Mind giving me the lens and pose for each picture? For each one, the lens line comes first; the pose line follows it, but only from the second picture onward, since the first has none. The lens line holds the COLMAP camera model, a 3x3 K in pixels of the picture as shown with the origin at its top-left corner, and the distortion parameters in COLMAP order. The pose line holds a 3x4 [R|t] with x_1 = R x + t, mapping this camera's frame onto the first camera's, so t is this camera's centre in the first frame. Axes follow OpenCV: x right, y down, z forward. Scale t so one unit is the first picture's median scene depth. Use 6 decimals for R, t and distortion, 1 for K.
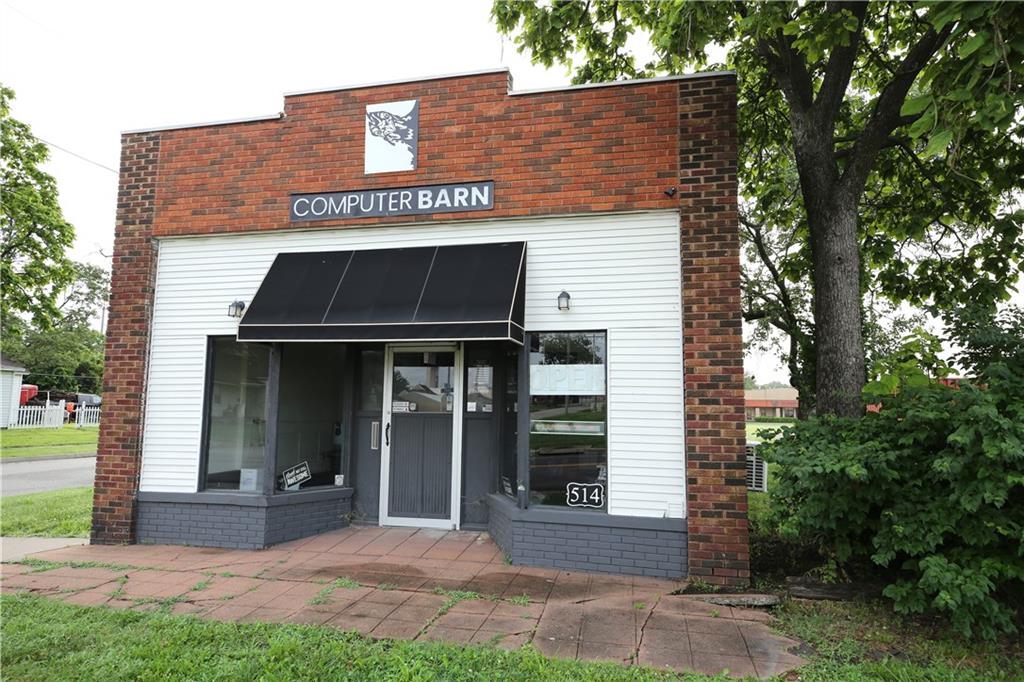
lens RADIAL K [[653.5, 0, 512.0], [0, 653.5, 341.0], [0, 0, 1]] dist [-0.002001, -0.000074]
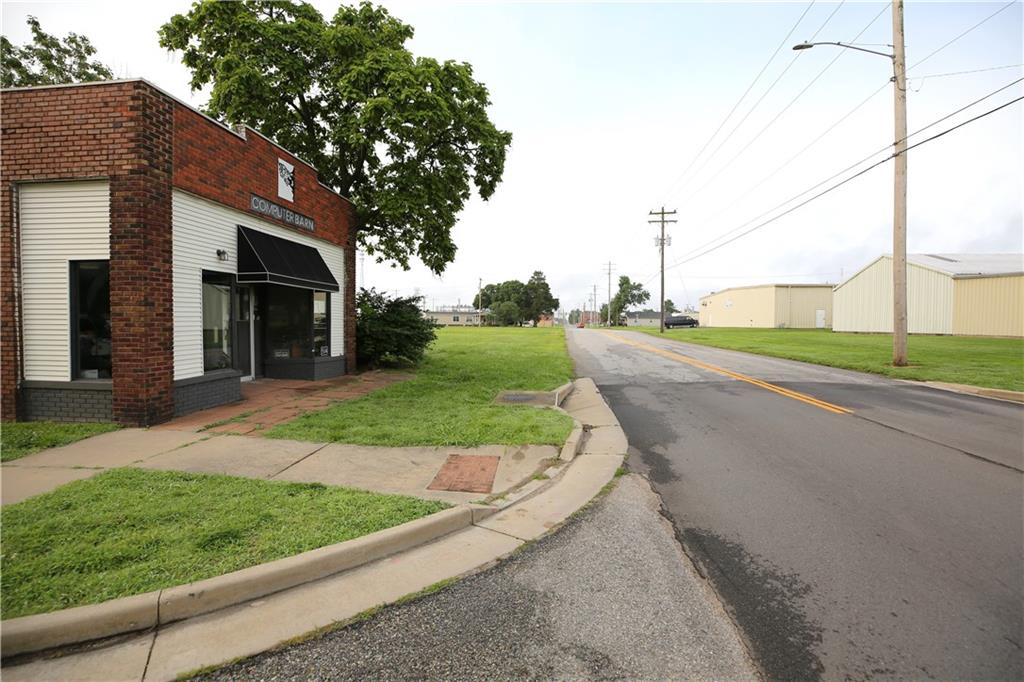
lens RADIAL K [[481.0, 0, 514.7], [0, 481.0, 335.8], [0, 0, 1]] dist [-0.043377, 0.014548]
pose [[-0.138475, -0.041030, 0.989516, -1.625811], [-0.123787, 0.992023, 0.023811, 0.027396], [-0.982599, -0.119192, -0.142449, 0.454957]]
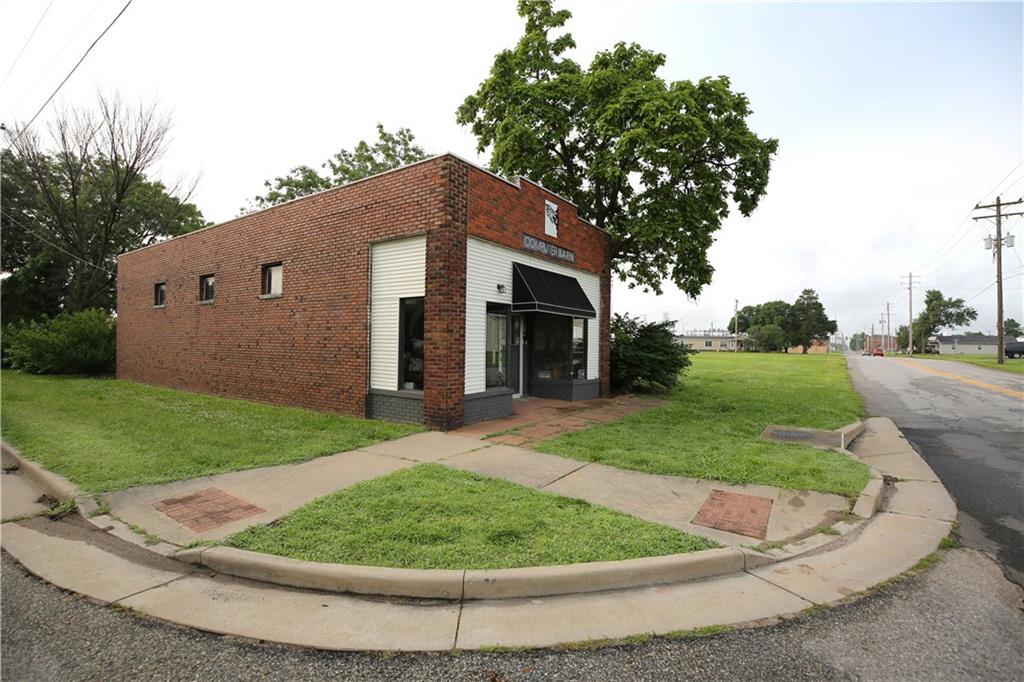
lens RADIAL K [[481.0, 0, 514.7], [0, 481.0, 335.8], [0, 0, 1]] dist [-0.043377, 0.014548]
pose [[0.358405, 0.009139, 0.933521, -1.635809], [-0.118735, 0.992278, 0.035872, 0.027607], [-0.925985, -0.123698, 0.356723, 0.474837]]
